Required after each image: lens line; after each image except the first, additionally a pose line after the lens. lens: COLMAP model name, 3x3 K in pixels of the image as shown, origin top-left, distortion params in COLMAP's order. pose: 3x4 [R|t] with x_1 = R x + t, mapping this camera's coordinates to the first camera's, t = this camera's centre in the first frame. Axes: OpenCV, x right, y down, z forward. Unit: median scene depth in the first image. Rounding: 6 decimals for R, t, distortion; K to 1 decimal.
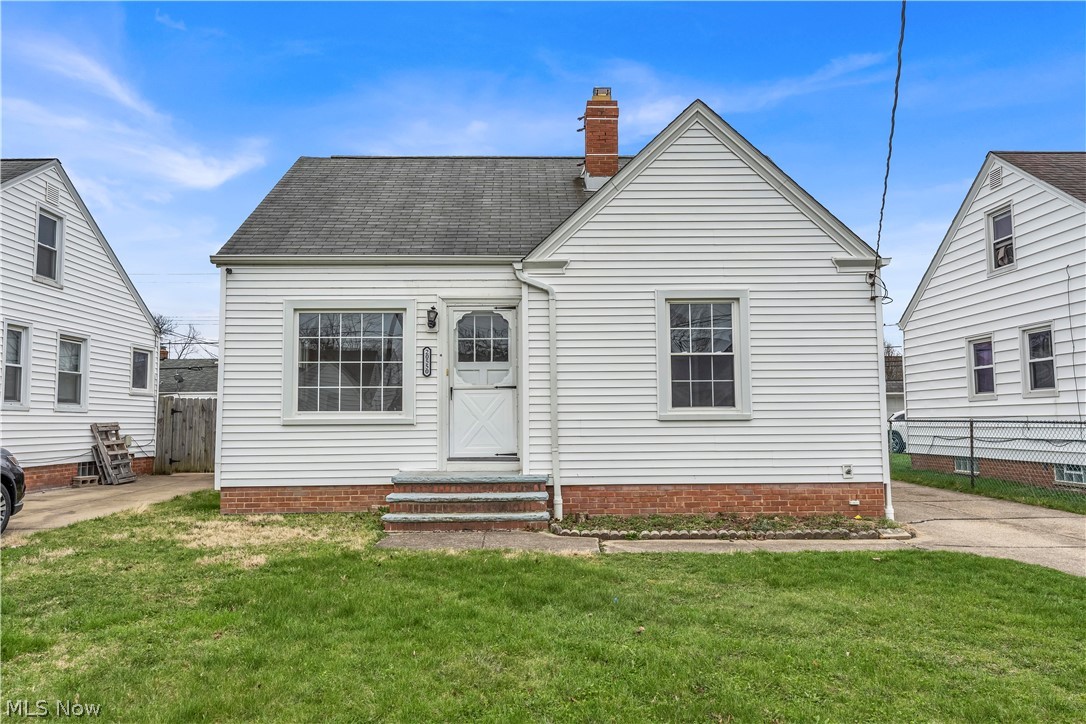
lens RADIAL K [[729.2, 0, 533.8], [0, 729.2, 367.6], [0, 0, 1]] dist [-0.004625, 0.002134]
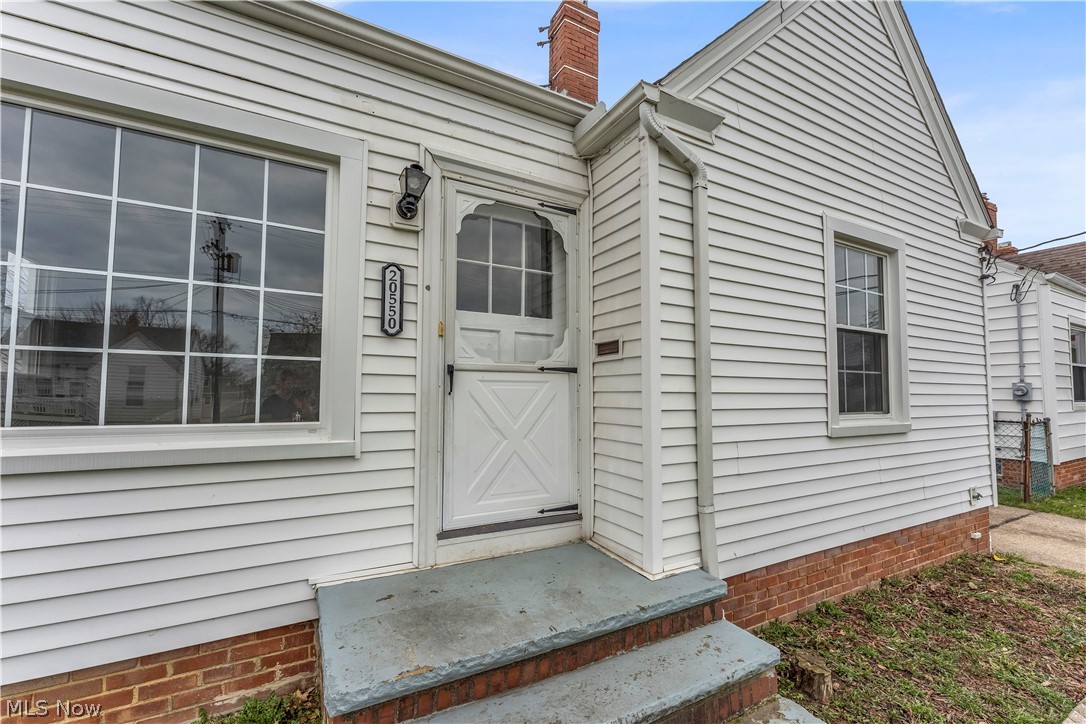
lens RADIAL K [[441.2, 0, 535.6], [0, 441.2, 369.0], [0, 0, 1]] dist [-0.001545, -0.000472]
pose [[0.894656, 0.038451, 0.445097, -0.192082], [-0.049431, 0.998692, 0.013084, 0.024513], [-0.444012, -0.033707, 0.895387, 0.779688]]
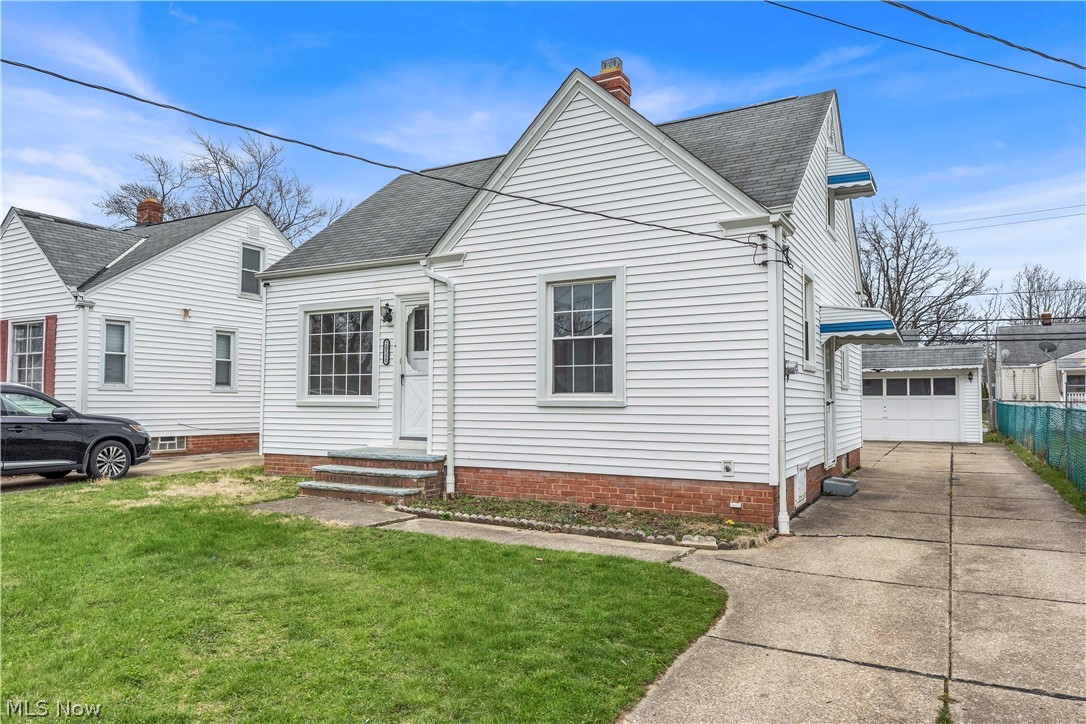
lens RADIAL K [[729.2, 0, 533.8], [0, 729.2, 367.6], [0, 0, 1]] dist [-0.004625, 0.002134]
pose [[0.859455, -0.013864, -0.511023, 0.663510], [0.029058, 0.999341, 0.021758, -0.001829], [0.510385, -0.033550, 0.859291, 0.145037]]
